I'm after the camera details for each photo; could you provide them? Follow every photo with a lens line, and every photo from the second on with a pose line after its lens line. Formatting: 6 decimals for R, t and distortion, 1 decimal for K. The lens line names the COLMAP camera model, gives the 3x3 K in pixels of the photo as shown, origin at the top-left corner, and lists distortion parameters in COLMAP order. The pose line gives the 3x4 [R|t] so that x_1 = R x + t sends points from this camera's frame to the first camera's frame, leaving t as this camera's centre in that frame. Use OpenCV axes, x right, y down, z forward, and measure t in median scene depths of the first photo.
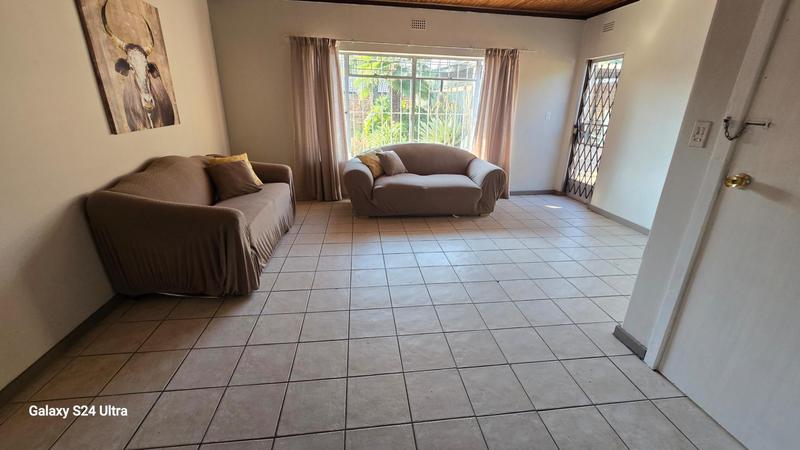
lens RADIAL K [[327.9, 0, 398.9], [0, 327.9, 225.2], [0, 0, 1]] dist [-0.001455, 0.000162]
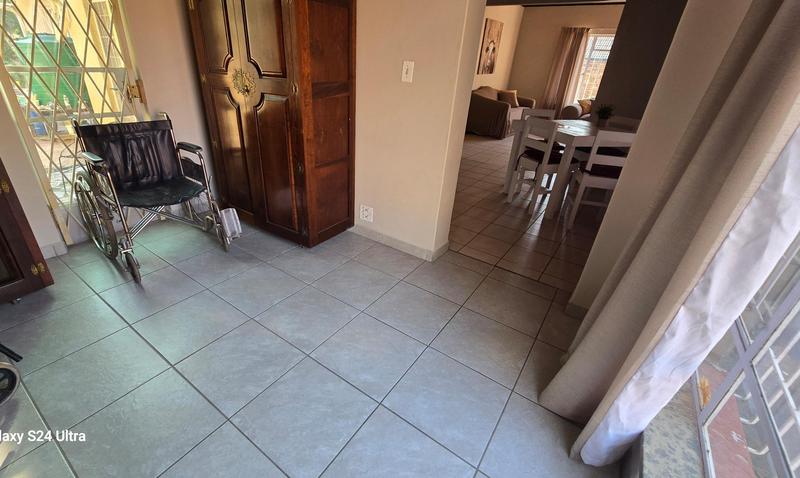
lens RADIAL K [[341.5, 0, 372.7], [0, 341.5, 236.2], [0, 0, 1]] dist [-0.000353, 0.000063]
pose [[0.714345, 0.328131, -0.618095, 0.508214], [-0.274454, 0.943856, 0.183877, 0.487659], [0.643728, 0.038287, 0.764296, -1.165047]]
